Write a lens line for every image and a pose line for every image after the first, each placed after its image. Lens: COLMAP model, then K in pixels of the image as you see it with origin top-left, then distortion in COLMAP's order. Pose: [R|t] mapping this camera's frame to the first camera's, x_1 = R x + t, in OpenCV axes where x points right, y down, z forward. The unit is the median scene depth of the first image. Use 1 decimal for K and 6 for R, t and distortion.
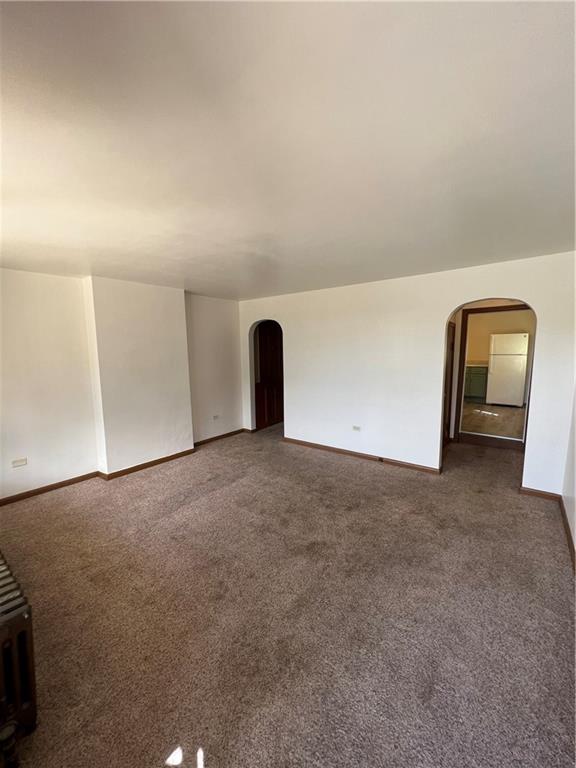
lens RADIAL K [[307.6, 0, 286.9], [0, 307.6, 386.5], [0, 0, 1]] dist [0.001386, 0.000384]
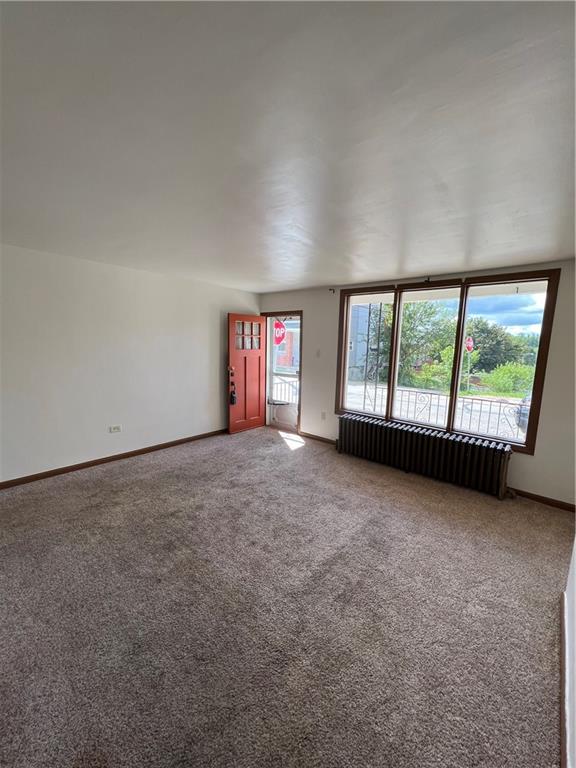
lens RADIAL K [[307.6, 0, 286.9], [0, 307.6, 386.5], [0, 0, 1]] dist [0.001386, 0.000384]
pose [[-0.998456, -0.017316, 0.052790, -0.149848], [-0.002481, 0.963137, 0.268999, -0.185901], [-0.055502, 0.268452, -0.961693, 1.487157]]
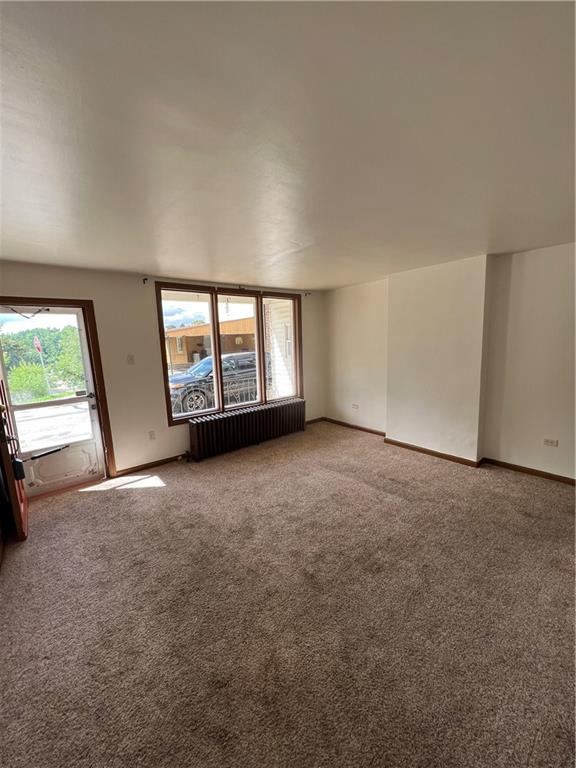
lens RADIAL K [[307.6, 0, 286.9], [0, 307.6, 386.5], [0, 0, 1]] dist [0.001386, 0.000384]
pose [[-0.216261, 0.173753, -0.960750, 0.675002], [-0.089915, 0.976311, 0.196807, -0.124786], [0.972186, 0.128948, -0.195515, 0.868018]]
